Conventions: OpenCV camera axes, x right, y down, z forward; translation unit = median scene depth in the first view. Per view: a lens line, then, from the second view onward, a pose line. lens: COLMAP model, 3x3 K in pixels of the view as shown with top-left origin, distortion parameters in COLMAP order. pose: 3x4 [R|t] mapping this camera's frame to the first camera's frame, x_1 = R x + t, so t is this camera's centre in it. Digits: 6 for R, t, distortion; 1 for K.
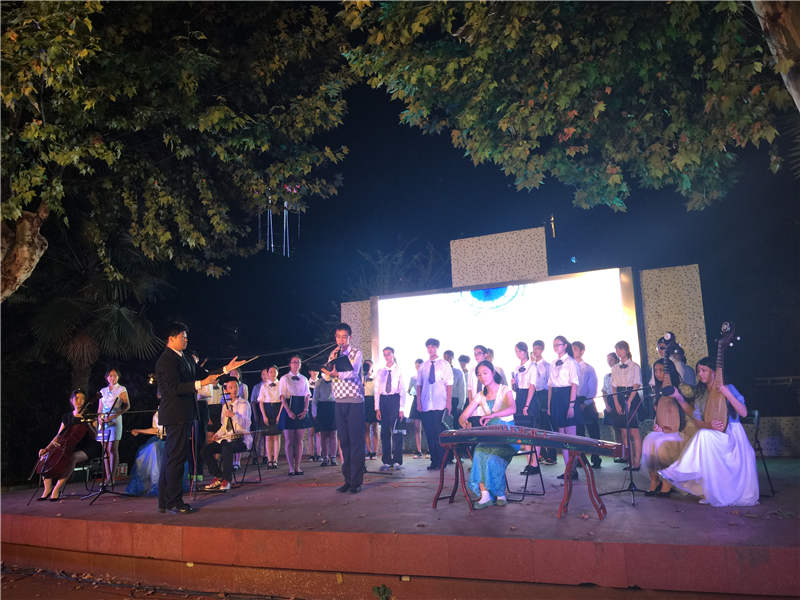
lens RADIAL K [[667.4, 0, 394.6], [0, 667.4, 308.5], [0, 0, 1]] dist [0.011479, -0.038178]
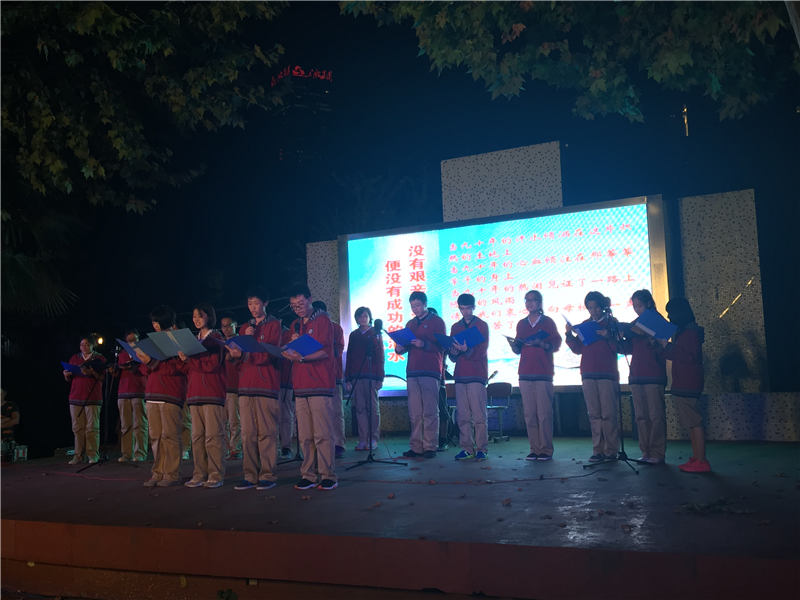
lens RADIAL K [[913.0, 0, 403.2], [0, 913.0, 294.5], [0, 0, 1]] dist [0.018449, 0.000000]
pose [[0.997126, -0.006205, -0.075503, 0.146800], [0.010784, 0.998116, 0.060394, -0.015419], [0.074986, -0.061035, 0.995315, -0.062651]]
